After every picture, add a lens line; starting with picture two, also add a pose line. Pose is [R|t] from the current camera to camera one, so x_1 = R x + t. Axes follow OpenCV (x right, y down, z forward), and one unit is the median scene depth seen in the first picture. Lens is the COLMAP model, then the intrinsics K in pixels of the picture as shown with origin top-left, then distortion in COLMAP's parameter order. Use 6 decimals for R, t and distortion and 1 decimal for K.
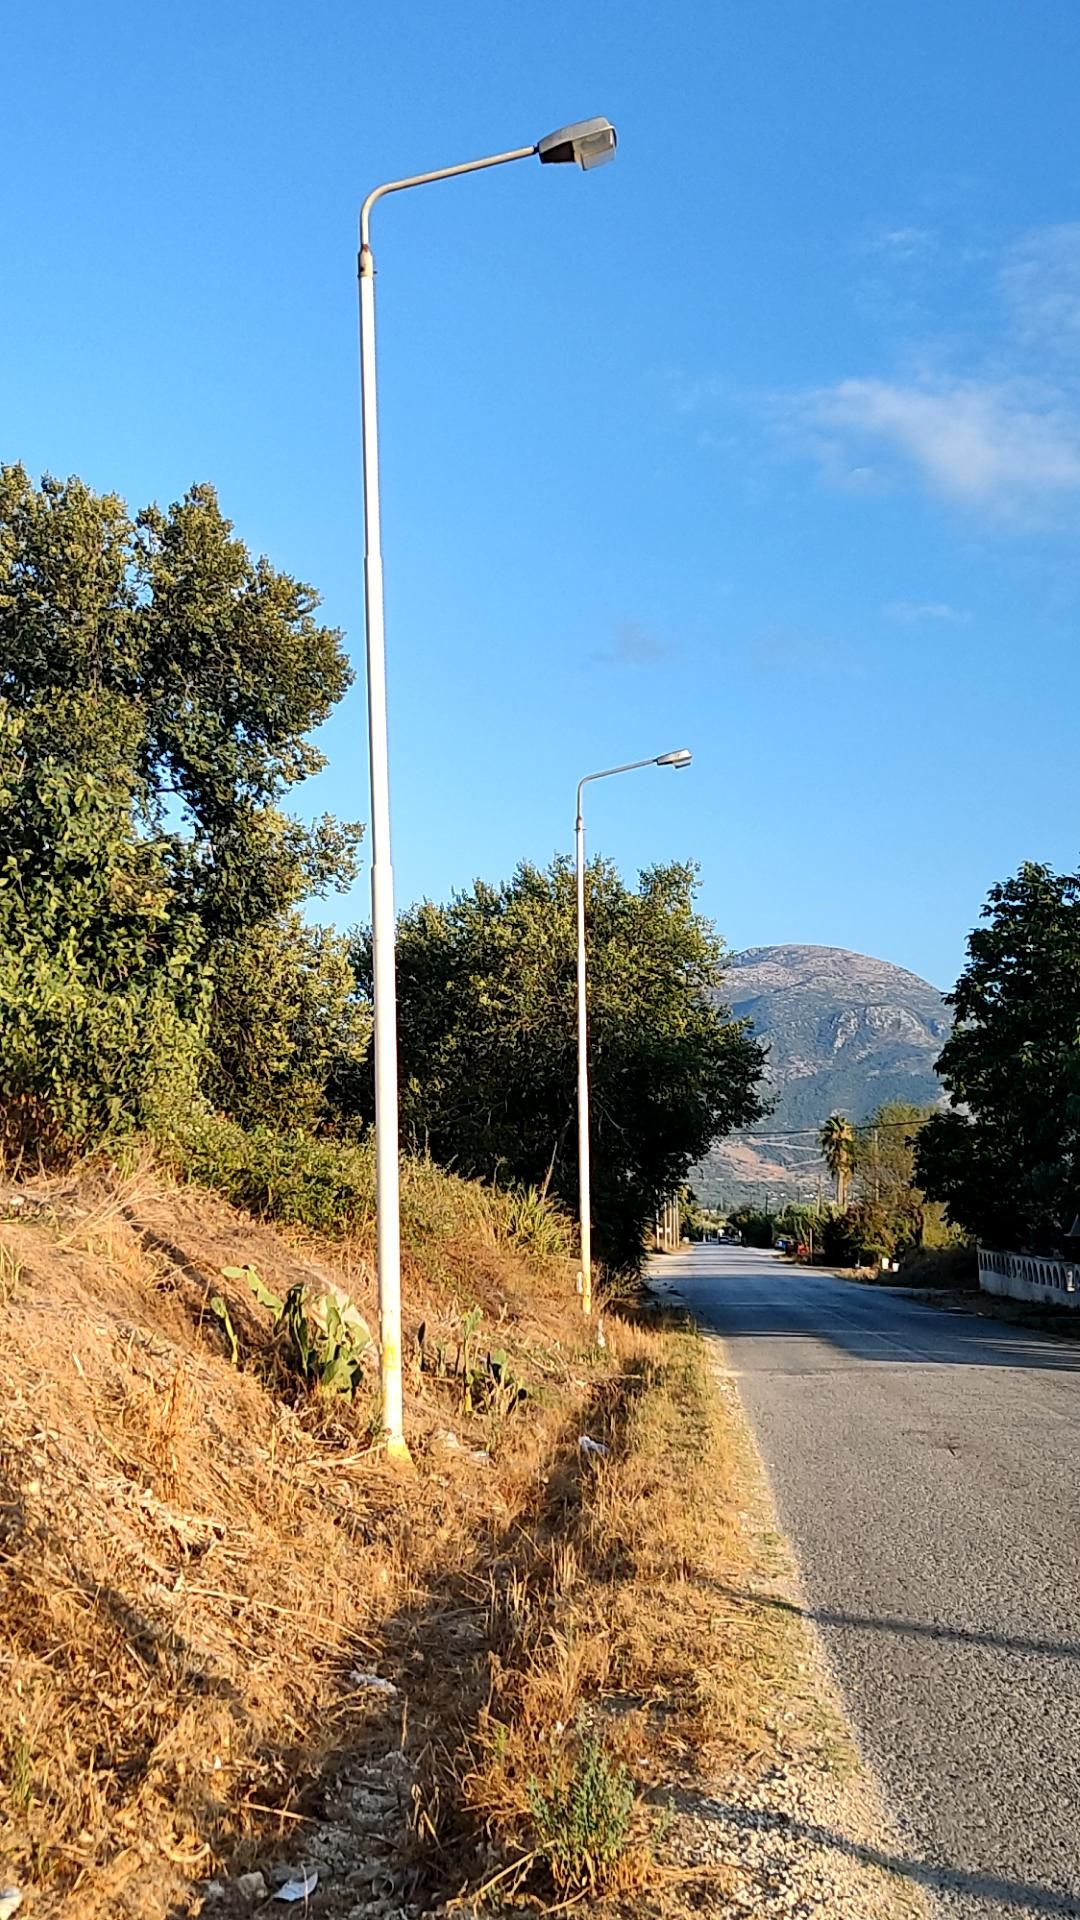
lens RADIAL K [[1349.0, 0, 540.0], [0, 1349.0, 960.0], [0, 0, 1]] dist [0.038897, -0.002766]
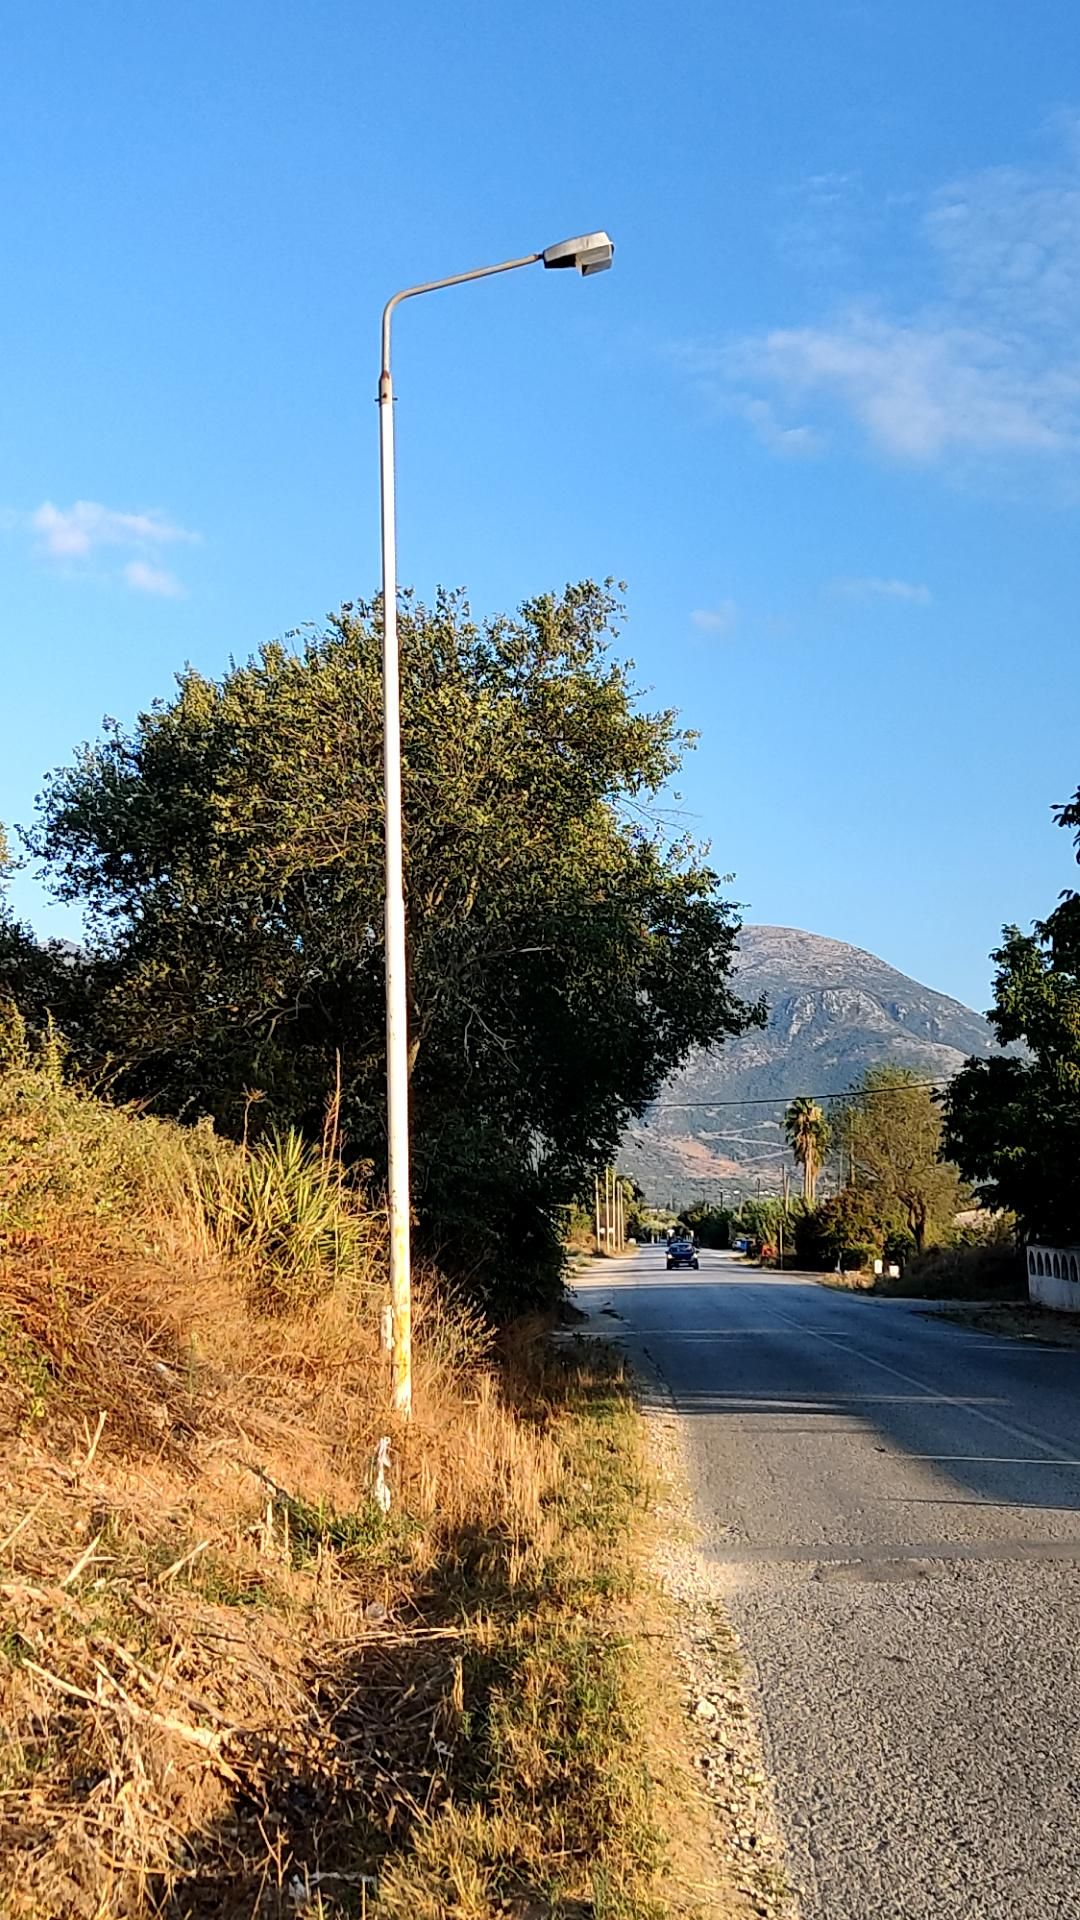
lens RADIAL K [[1270.5, 0, 540.0], [0, 1270.5, 960.0], [0, 0, 1]] dist [0.030371, -0.000662]
pose [[0.999441, -0.005151, 0.033026, 0.038472], [0.005670, 0.999862, -0.015645, 0.064471], [-0.032941, 0.015824, 0.999332, 0.301096]]
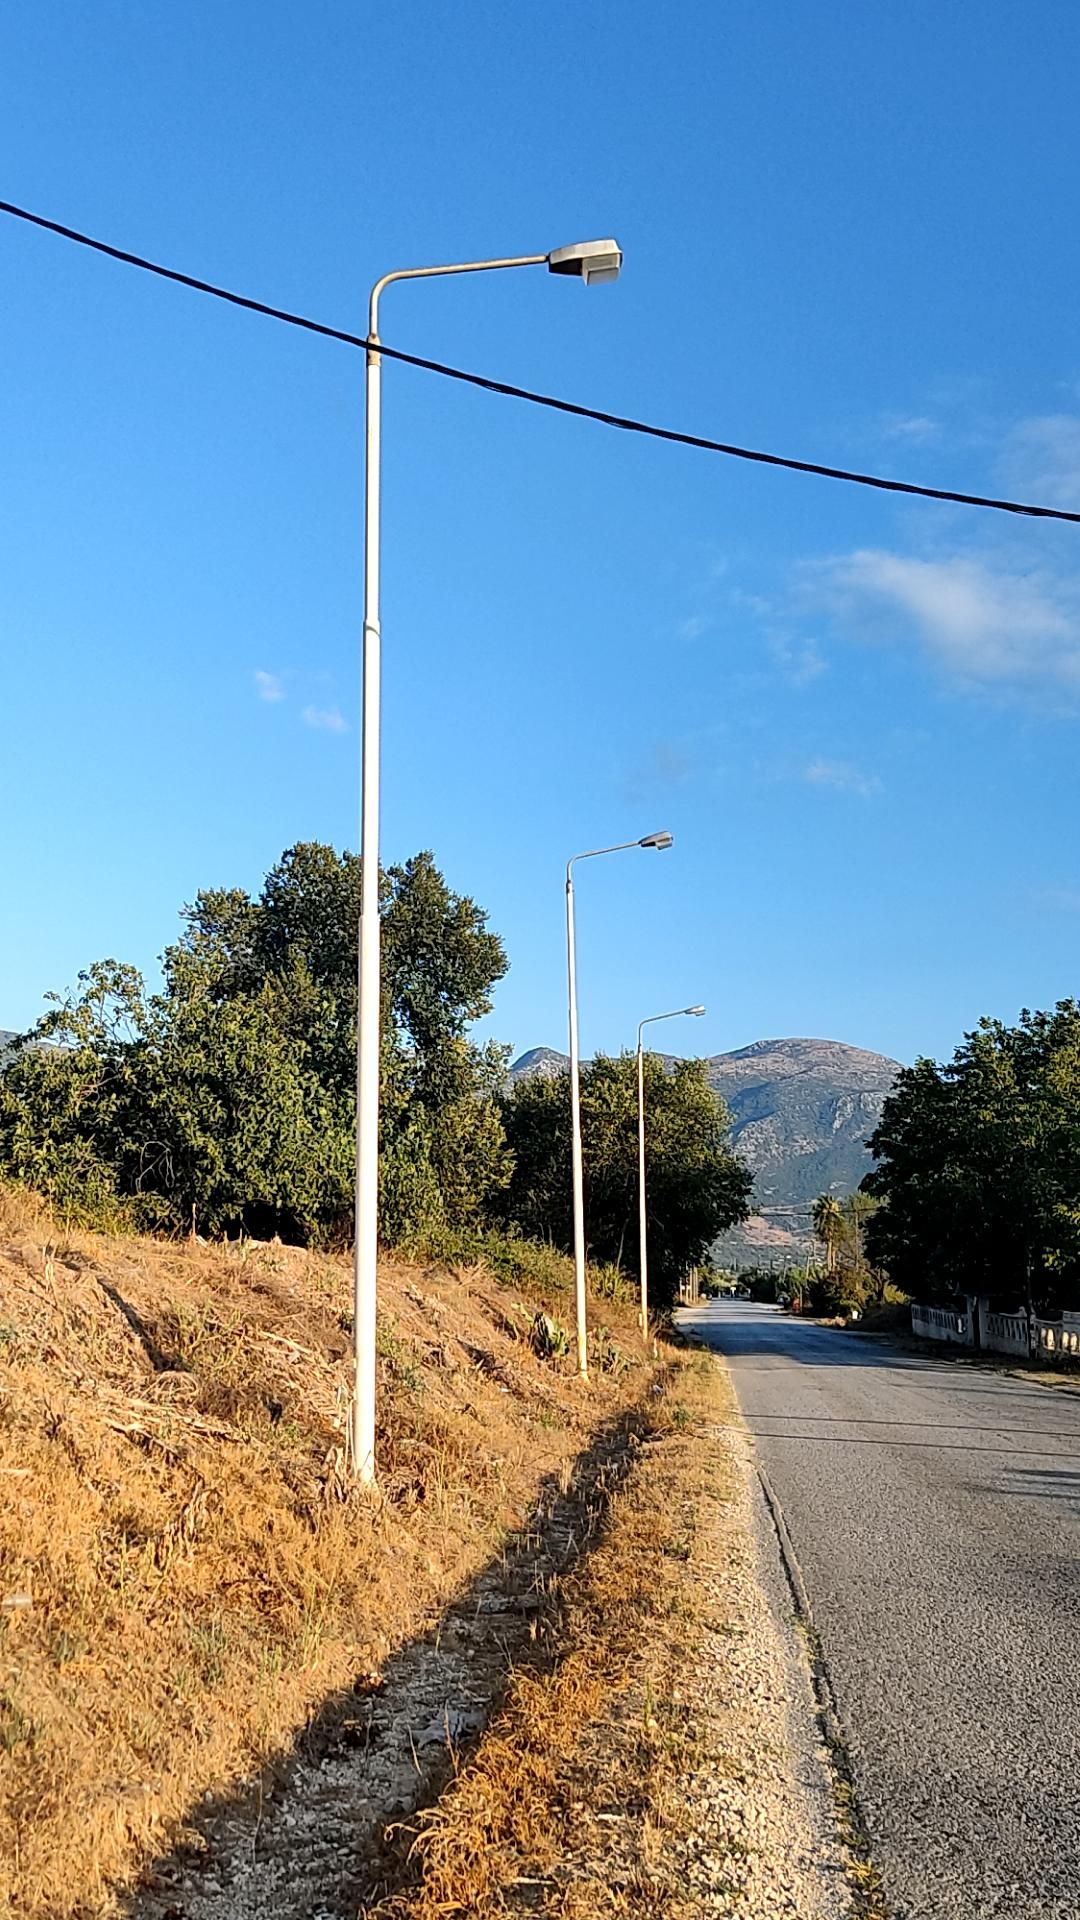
lens RADIAL K [[1349.0, 0, 540.0], [0, 1349.0, 960.0], [0, 0, 1]] dist [0.038897, -0.002766]
pose [[0.999893, 0.005408, -0.013588, -0.041557], [-0.005926, 0.999247, -0.038354, -0.080888], [0.013370, 0.038430, 0.999172, -0.393428]]
